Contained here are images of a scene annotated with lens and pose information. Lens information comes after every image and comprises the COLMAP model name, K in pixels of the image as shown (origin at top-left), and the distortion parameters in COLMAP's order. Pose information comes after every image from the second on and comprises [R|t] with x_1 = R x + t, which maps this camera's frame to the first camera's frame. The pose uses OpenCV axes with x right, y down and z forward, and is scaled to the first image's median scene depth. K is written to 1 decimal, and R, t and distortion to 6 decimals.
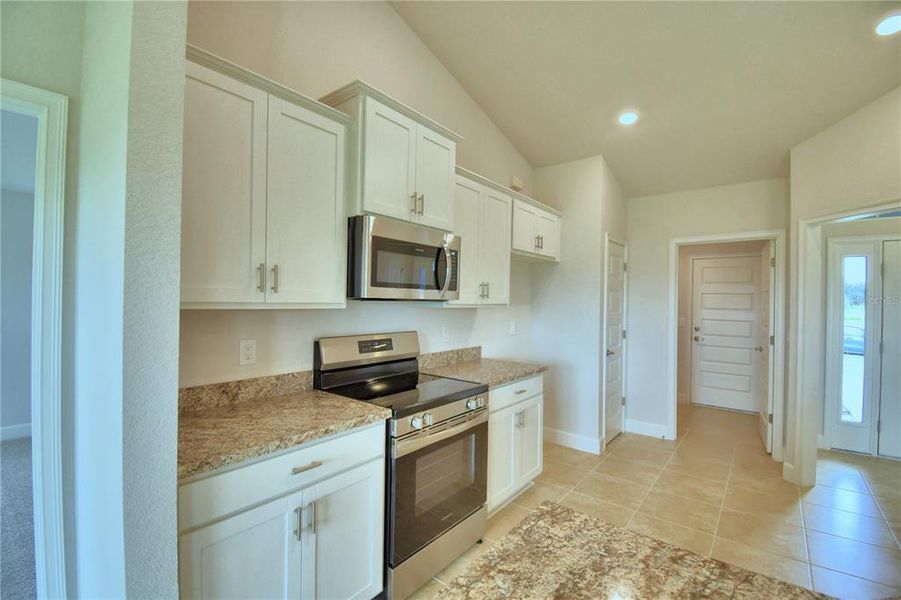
lens RADIAL K [[390.8, 0, 443.9], [0, 390.8, 300.8], [0, 0, 1]] dist [-0.002823, -0.014071]
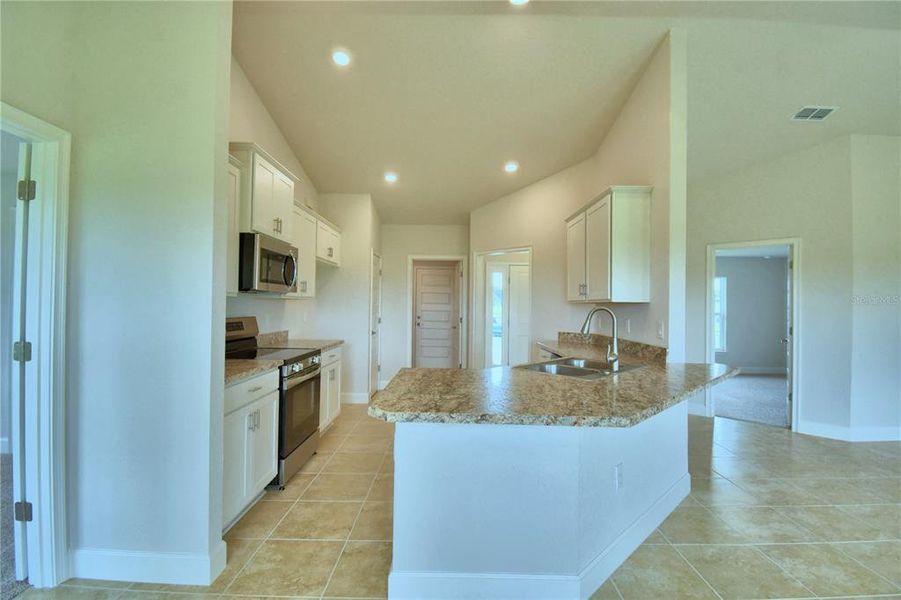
lens RADIAL K [[390.8, 0, 450.1], [0, 390.8, 303.9], [0, 0, 1]] dist [-0.002823, -0.014071]
pose [[0.774597, -0.004634, 0.632438, -0.345567], [-0.001739, 0.999954, 0.009457, 0.019230], [-0.632453, -0.008425, 0.774553, -0.374937]]
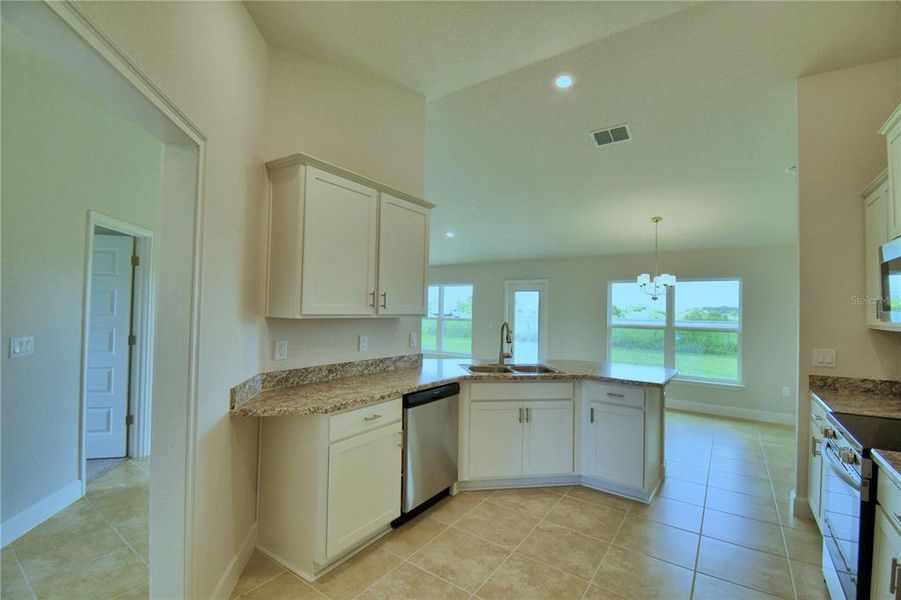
lens RADIAL K [[390.8, 0, 448.9], [0, 390.8, 300.3], [0, 0, 1]] dist [-0.002823, -0.014071]
pose [[-0.997184, -0.037992, -0.064663, 0.679417], [-0.036363, 0.998996, -0.026179, 0.002670], [0.065593, -0.023754, -0.997564, 1.244506]]
